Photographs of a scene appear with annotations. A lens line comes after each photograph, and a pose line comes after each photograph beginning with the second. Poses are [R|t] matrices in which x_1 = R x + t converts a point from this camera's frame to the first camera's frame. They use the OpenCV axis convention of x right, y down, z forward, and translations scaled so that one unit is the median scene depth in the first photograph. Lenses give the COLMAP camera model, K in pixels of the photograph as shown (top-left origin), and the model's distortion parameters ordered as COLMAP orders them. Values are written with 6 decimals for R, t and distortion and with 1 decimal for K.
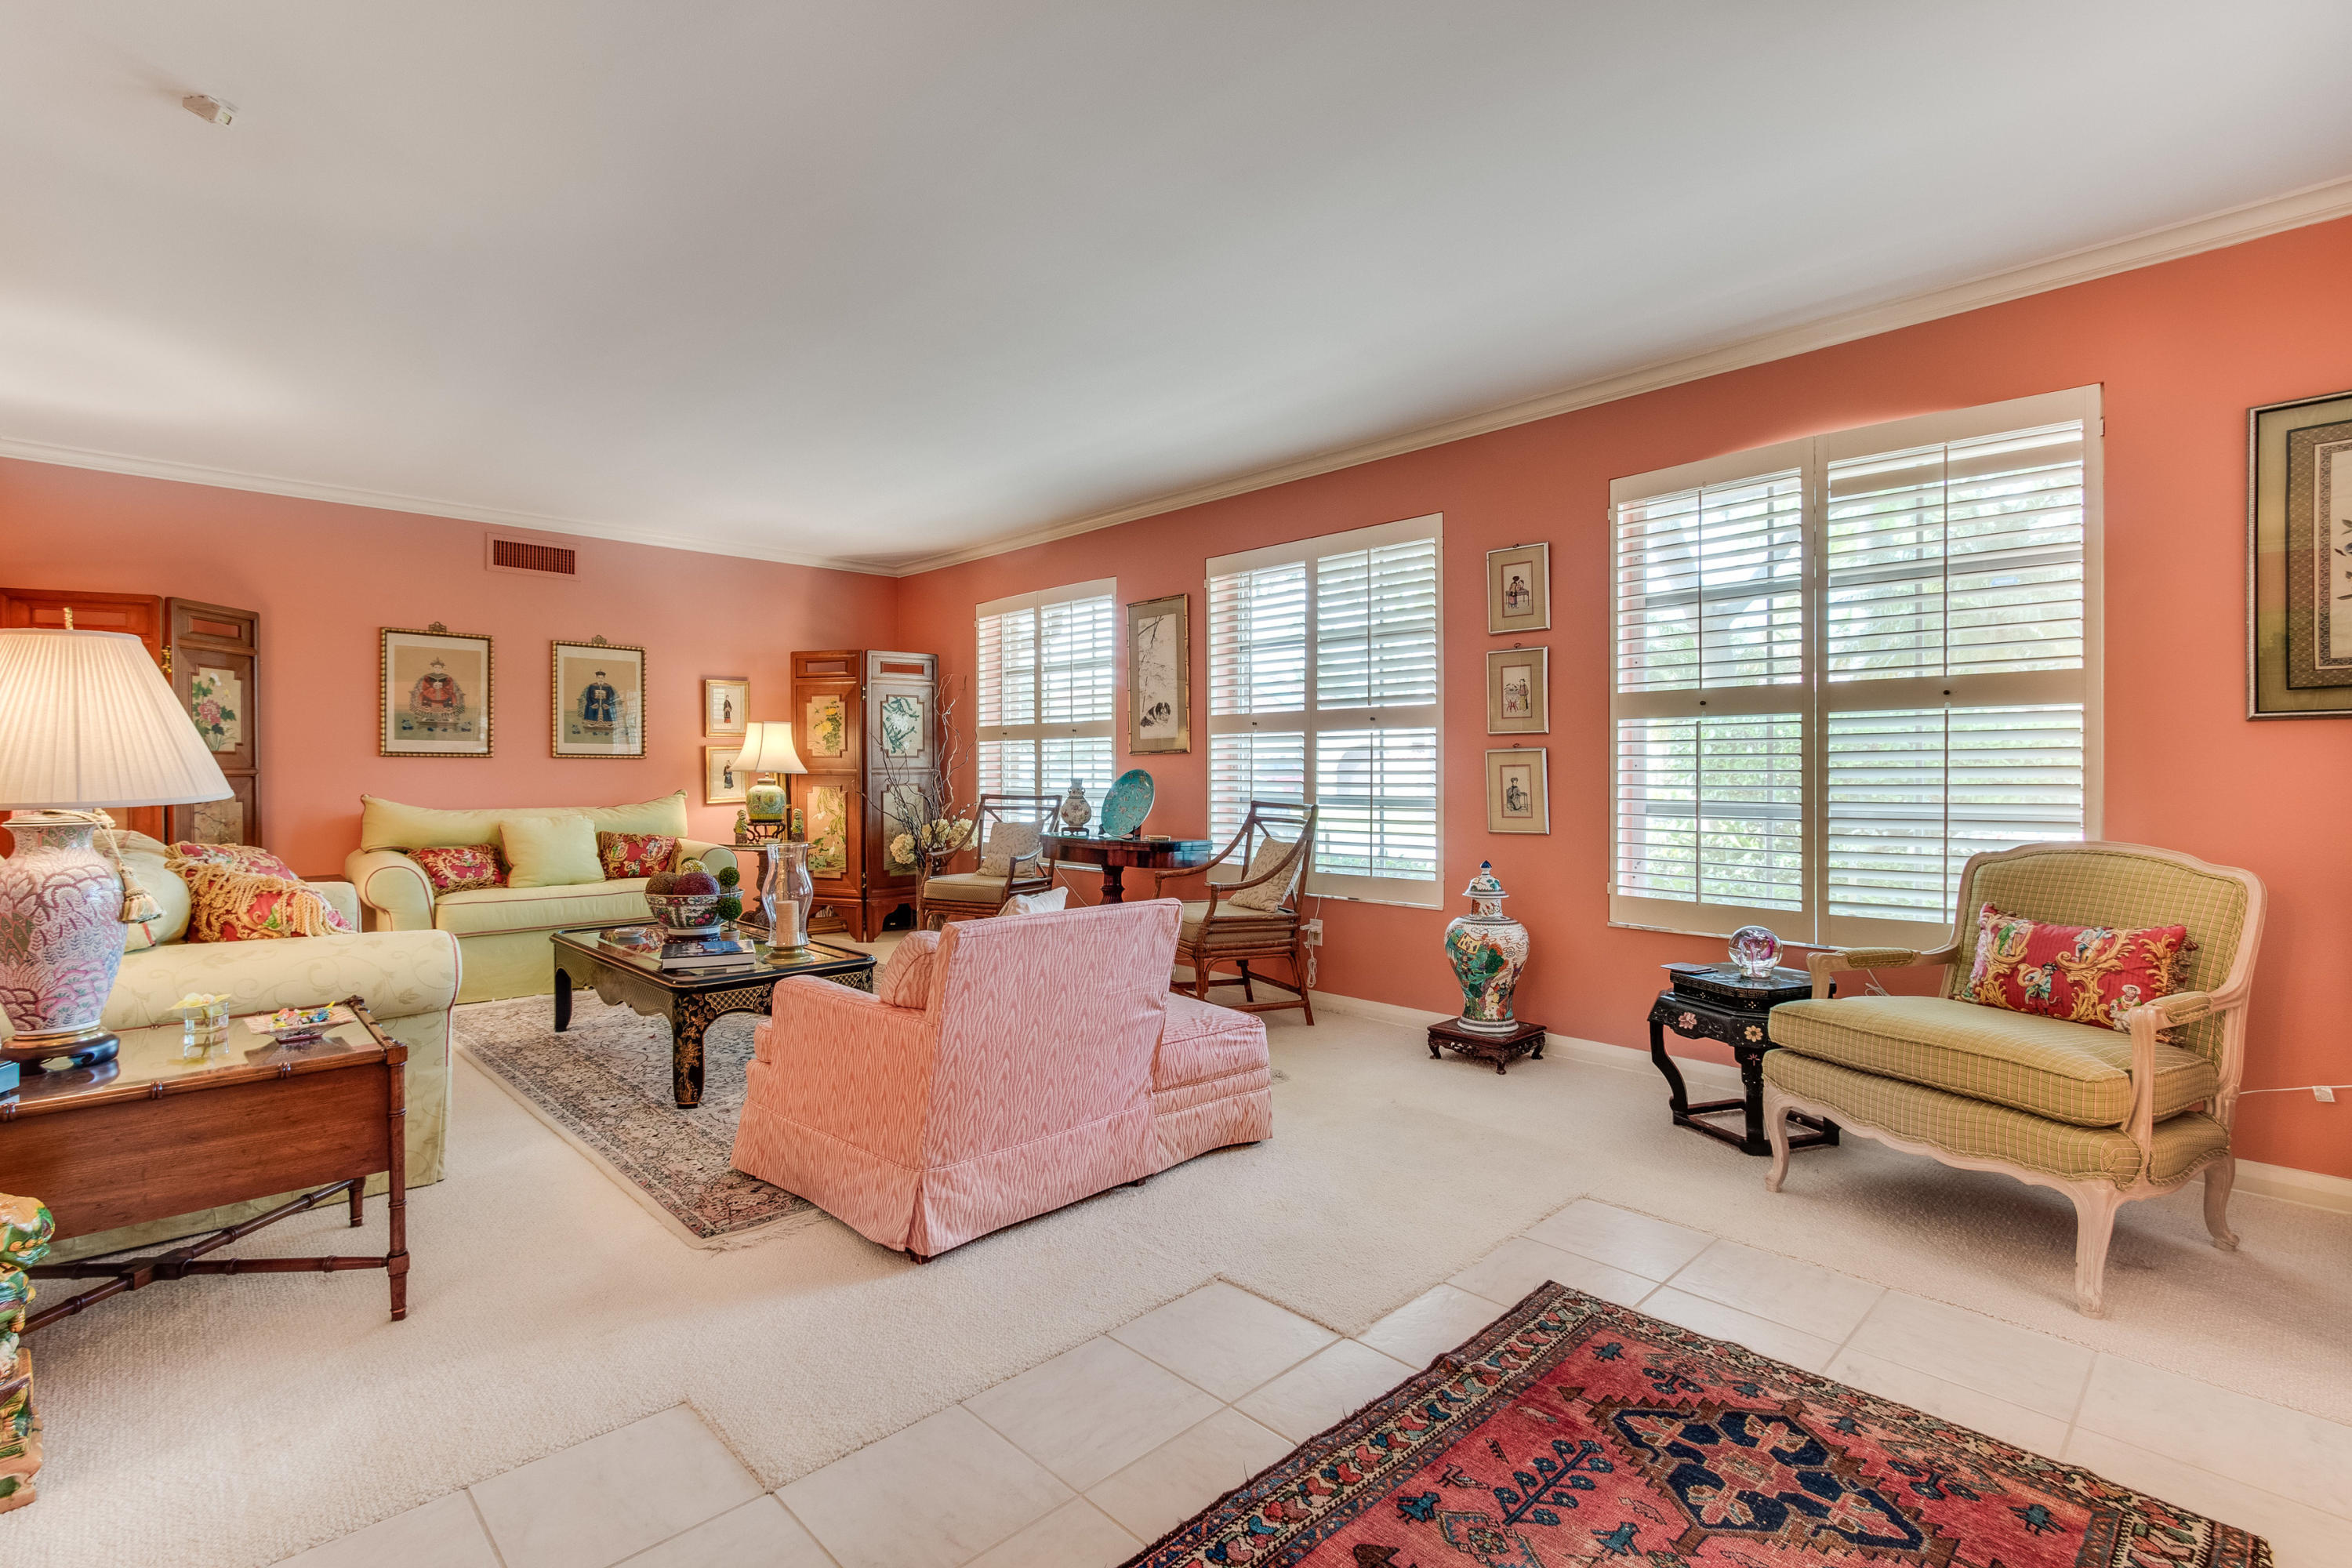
lens RADIAL K [[1077.1, 0, 1142.6], [0, 1077.1, 752.6], [0, 0, 1]] dist [0.003609, 0.001049]
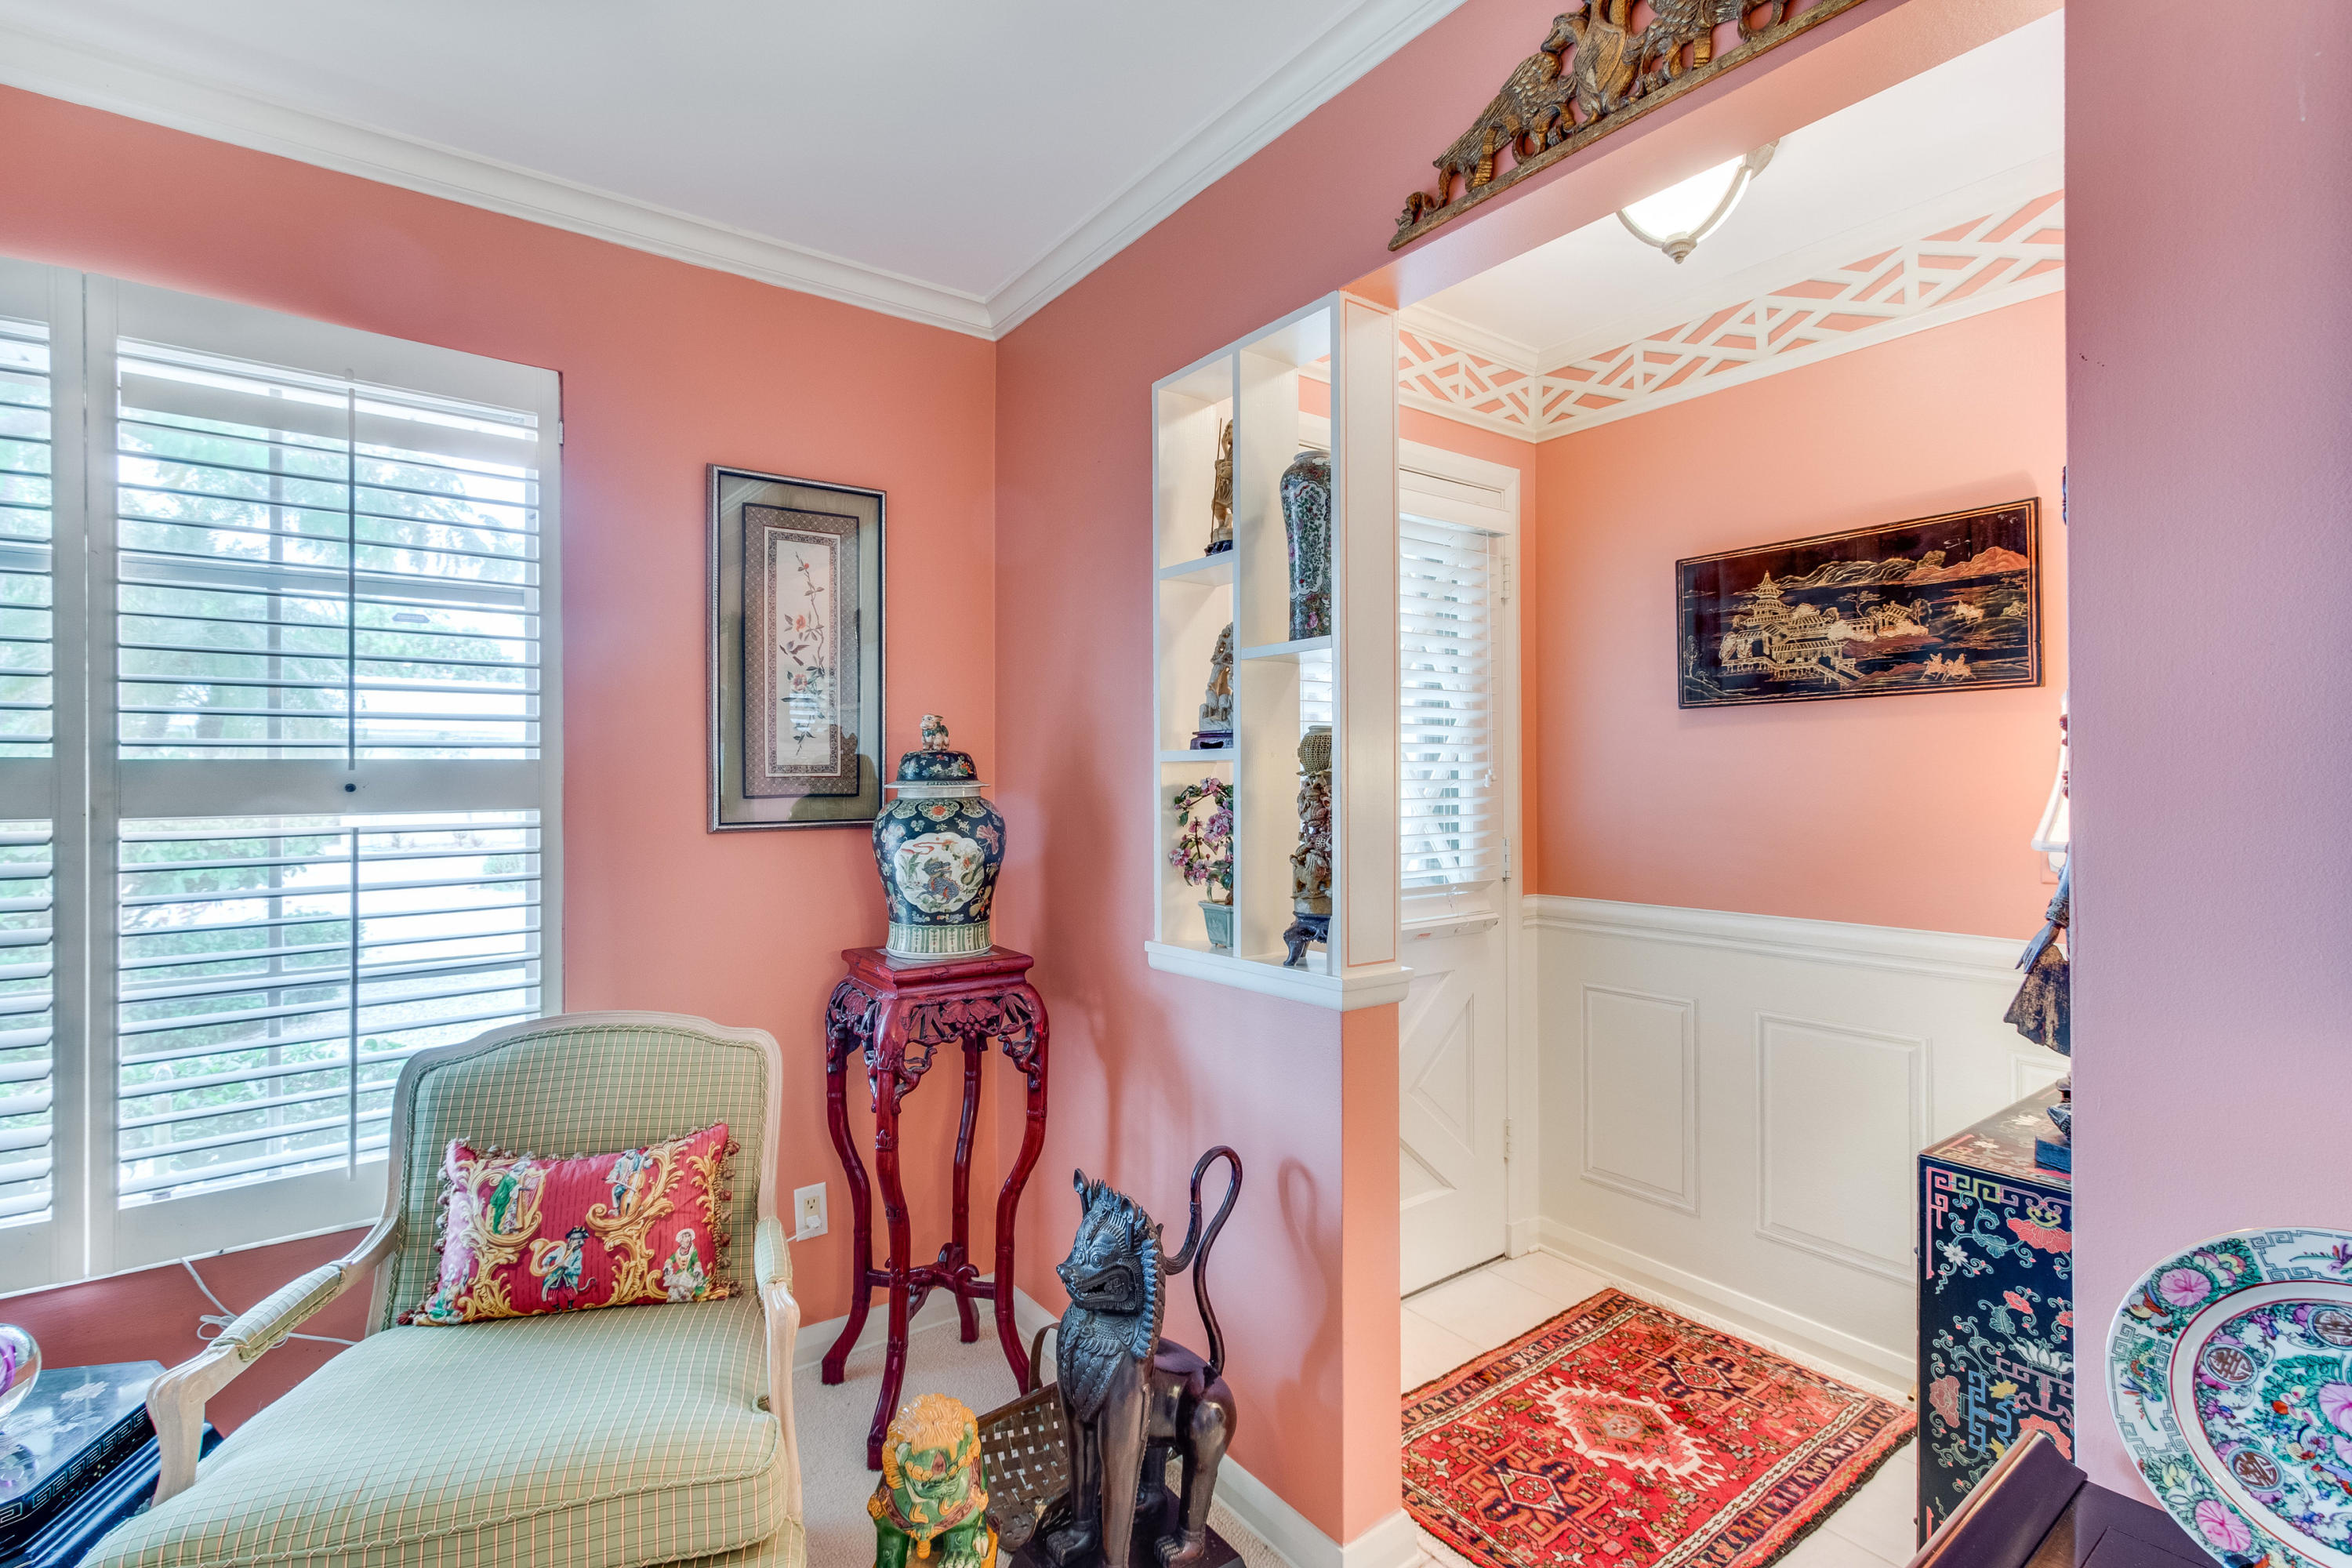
lens RADIAL K [[1073.7, 0, 1149.4], [0, 1073.7, 779.3], [0, 0, 1]] dist [0.004875, 0.001348]
pose [[0.121264, -0.003057, 0.992616, 0.232961], [-0.009064, 0.999950, 0.004187, -0.079953], [-0.992579, -0.009505, 0.121230, 0.569687]]
